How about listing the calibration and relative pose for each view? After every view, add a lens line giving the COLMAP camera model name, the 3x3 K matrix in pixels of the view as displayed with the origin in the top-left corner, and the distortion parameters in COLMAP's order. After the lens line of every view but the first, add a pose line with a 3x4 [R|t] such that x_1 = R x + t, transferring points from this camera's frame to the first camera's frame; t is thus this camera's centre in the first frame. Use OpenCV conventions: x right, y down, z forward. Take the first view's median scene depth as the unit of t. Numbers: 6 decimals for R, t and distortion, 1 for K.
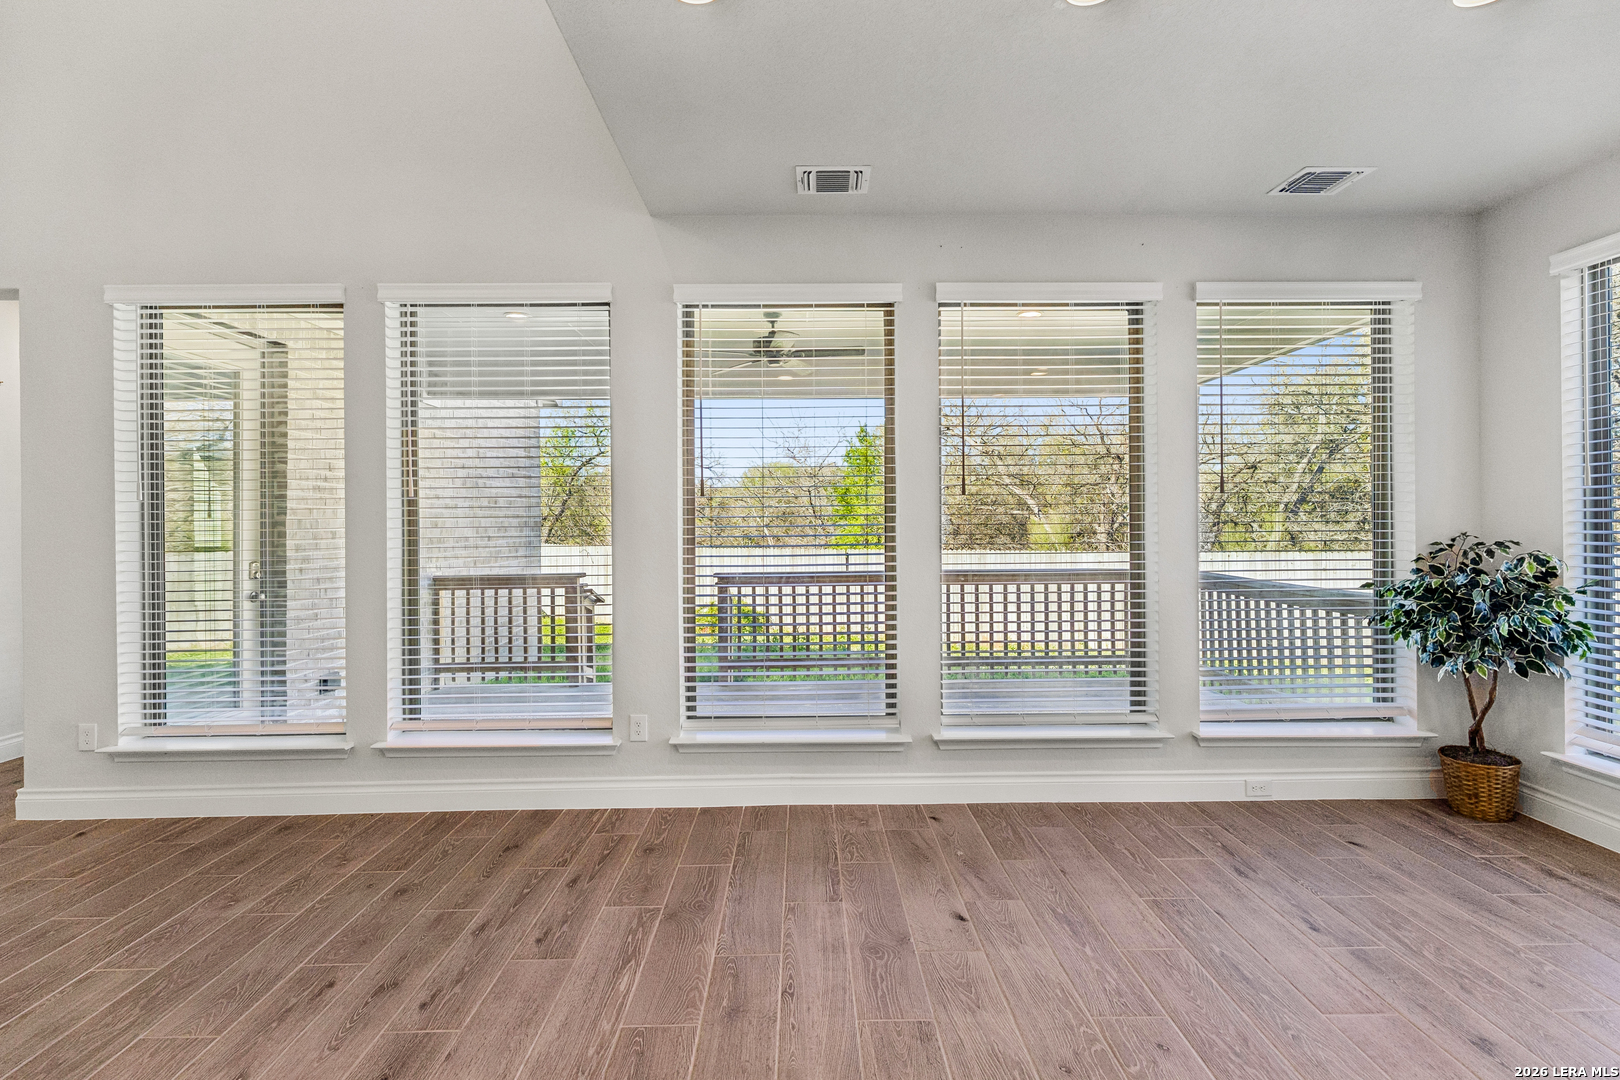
lens RADIAL K [[742.3, 0, 805.9], [0, 742.3, 524.7], [0, 0, 1]] dist [0.008556, 0.000501]
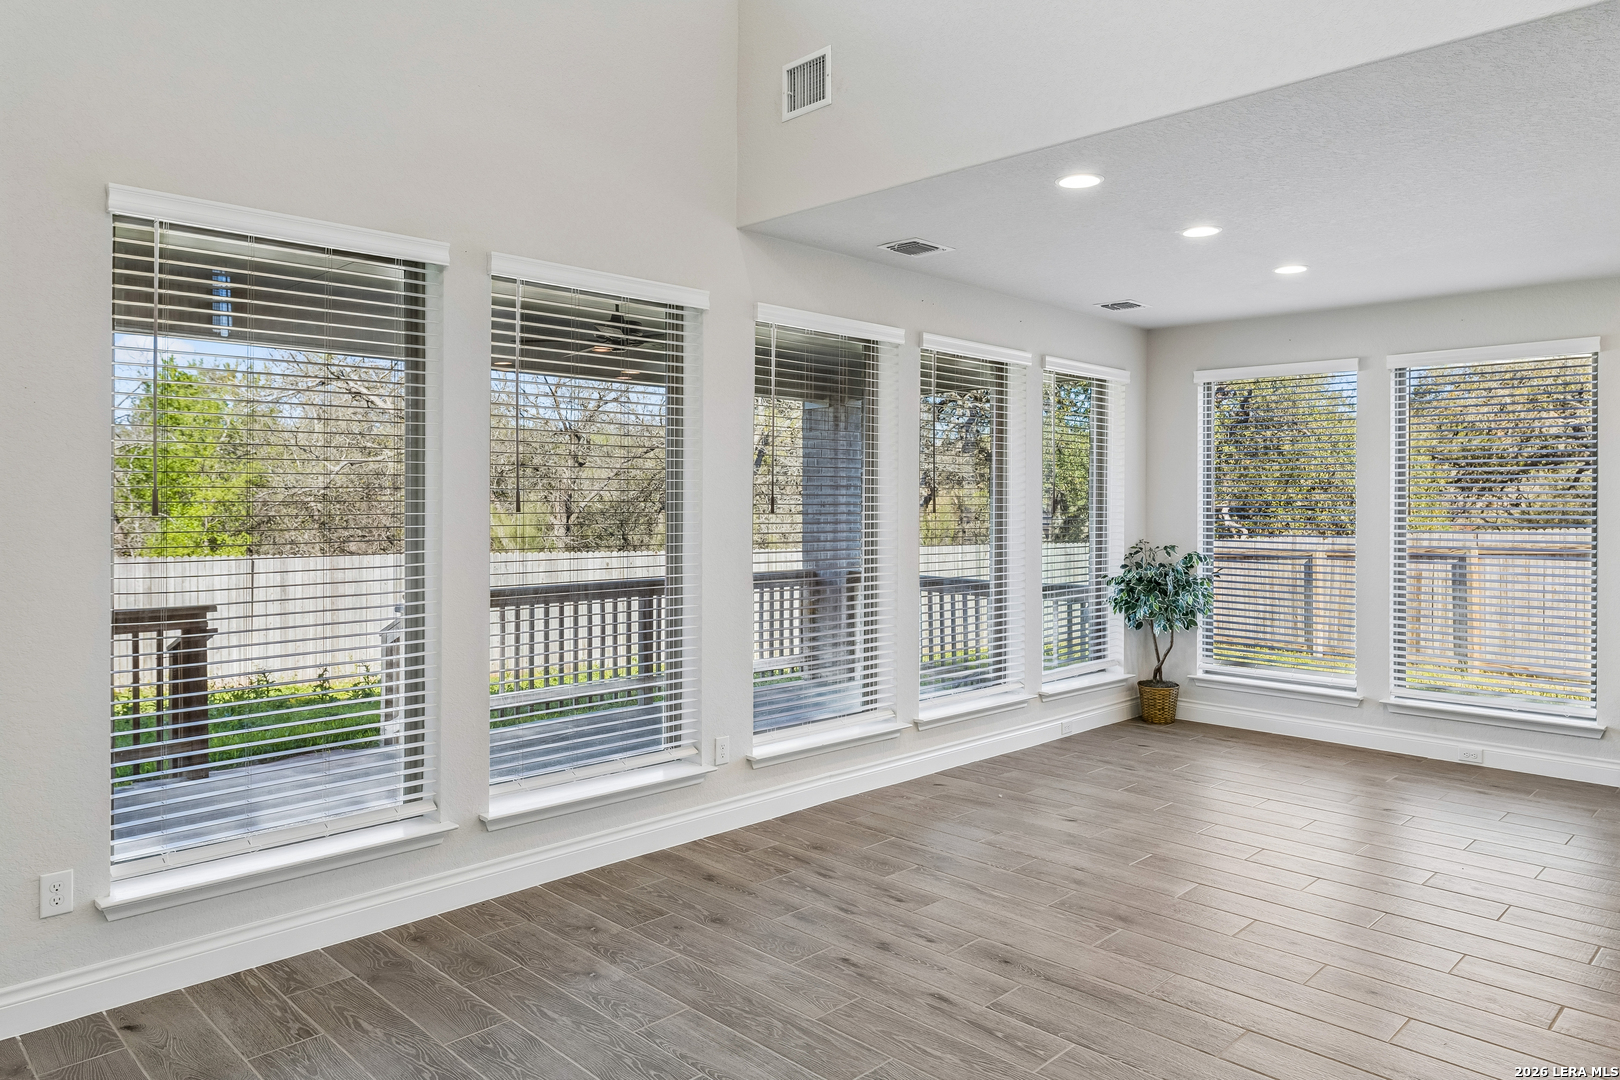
lens RADIAL K [[1058.6, 0, 809.1], [0, 1058.6, 540.0], [0, 0, 1]] dist [0.020030, -0.001882]
pose [[0.704216, -0.003897, 0.709975, -1.209658], [-0.009125, 0.999853, 0.014540, -0.017621], [-0.709927, -0.016718, 0.704077, -0.036823]]
